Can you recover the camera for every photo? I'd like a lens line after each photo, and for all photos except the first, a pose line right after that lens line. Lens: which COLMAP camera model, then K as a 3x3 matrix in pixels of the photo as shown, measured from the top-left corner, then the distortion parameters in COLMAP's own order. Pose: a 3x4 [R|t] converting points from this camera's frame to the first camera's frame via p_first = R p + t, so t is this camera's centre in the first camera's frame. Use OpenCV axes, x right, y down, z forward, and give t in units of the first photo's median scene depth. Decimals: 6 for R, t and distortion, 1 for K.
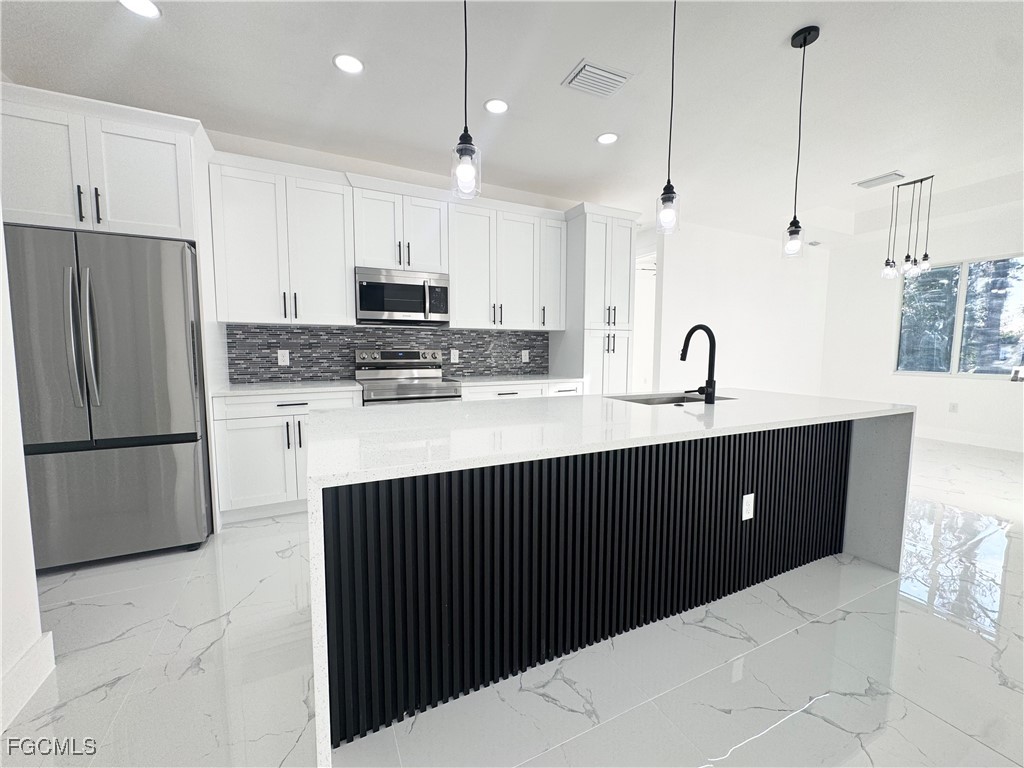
lens RADIAL K [[410.4, 0, 512.0], [0, 410.4, 384.0], [0, 0, 1]] dist [-0.001856, -0.000011]
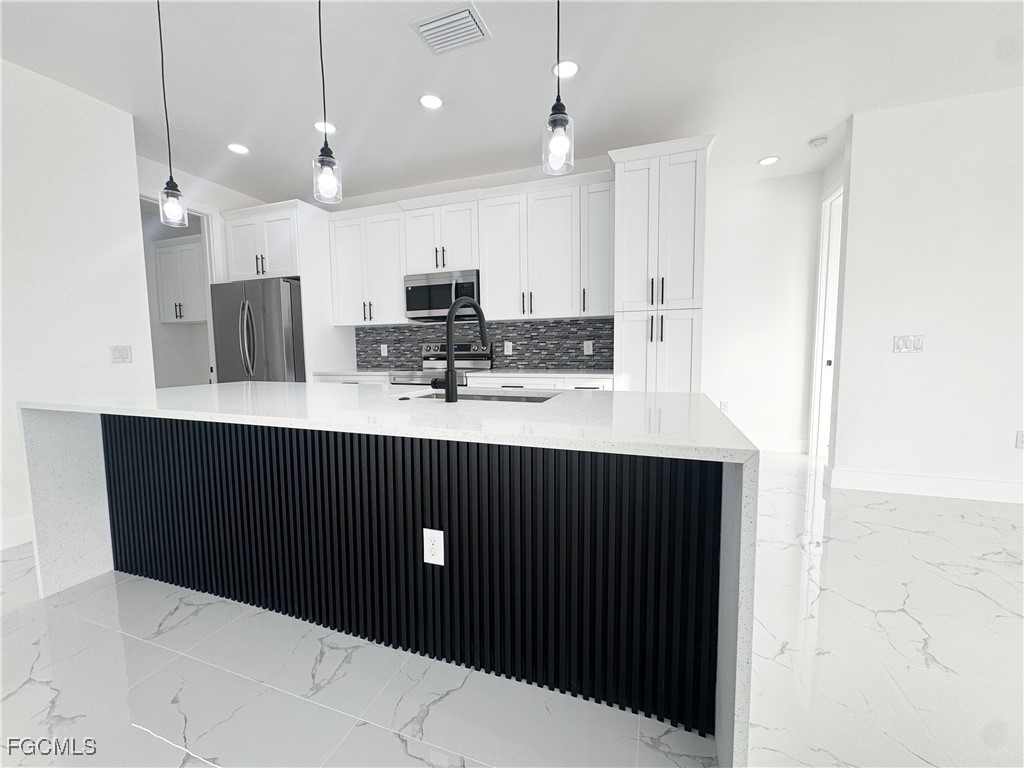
lens RADIAL K [[410.4, 0, 512.0], [0, 410.4, 384.0], [0, 0, 1]] dist [-0.001856, -0.000011]
pose [[0.699190, 0.050102, -0.713178, 0.685011], [-0.046784, 0.998610, 0.024288, -0.005614], [0.713404, 0.016384, 0.700562, 0.344844]]
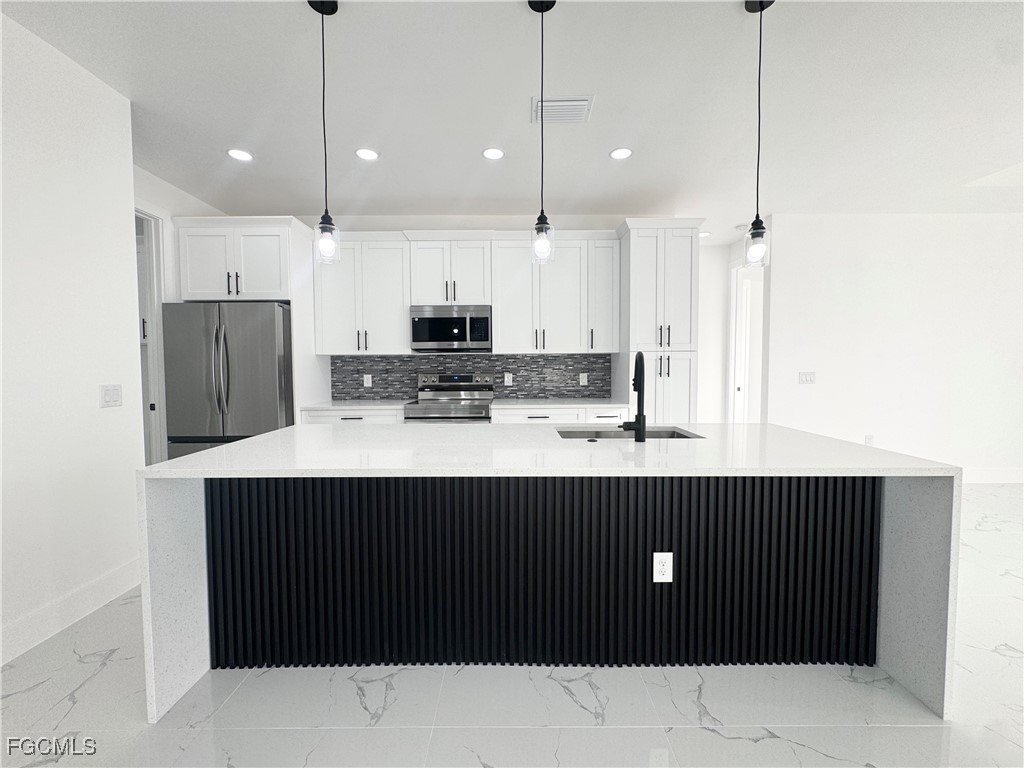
lens RADIAL K [[410.4, 0, 512.0], [0, 410.4, 384.0], [0, 0, 1]] dist [-0.001856, -0.000011]
pose [[0.899832, 0.011382, -0.436089, 0.386060], [-0.028582, 0.999050, -0.032901, -0.024124], [0.435300, 0.042069, 0.899302, 0.051646]]
